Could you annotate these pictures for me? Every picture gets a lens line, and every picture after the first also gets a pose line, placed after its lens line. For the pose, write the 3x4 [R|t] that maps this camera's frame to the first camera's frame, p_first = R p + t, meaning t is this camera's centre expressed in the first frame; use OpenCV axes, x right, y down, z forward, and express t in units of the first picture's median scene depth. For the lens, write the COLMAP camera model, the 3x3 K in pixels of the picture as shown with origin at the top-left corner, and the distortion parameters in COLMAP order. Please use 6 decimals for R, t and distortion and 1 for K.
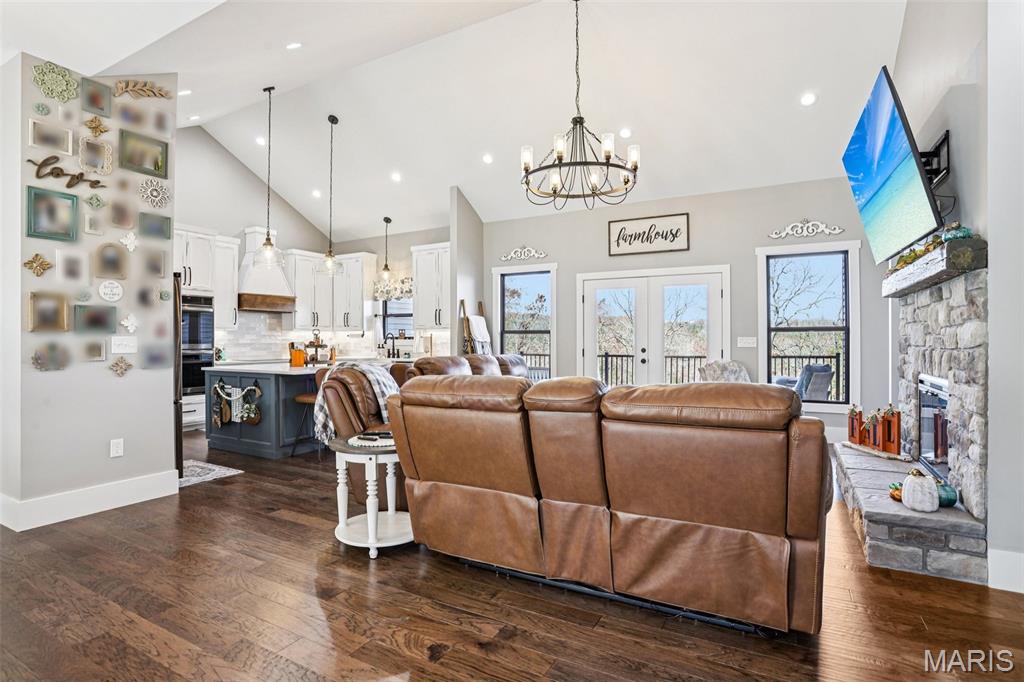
lens RADIAL K [[520.0, 0, 504.0], [0, 520.0, 338.8], [0, 0, 1]] dist [-0.076520, 0.037042]
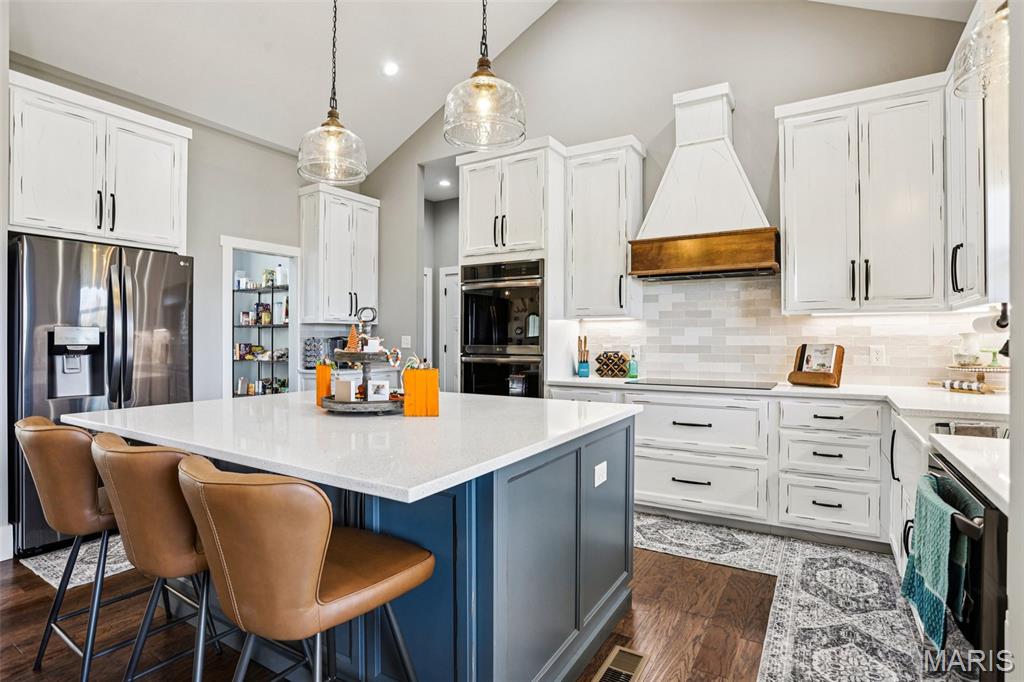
lens RADIAL K [[514.4, 0, 512.0], [0, 514.4, 341.0], [0, 0, 1]] dist [-0.070903, 0.035541]
pose [[-0.045904, 0.004293, -0.998937, -0.039617], [0.000309, 0.999991, 0.004283, 0.005299], [0.998946, -0.000112, -0.045905, 1.813050]]
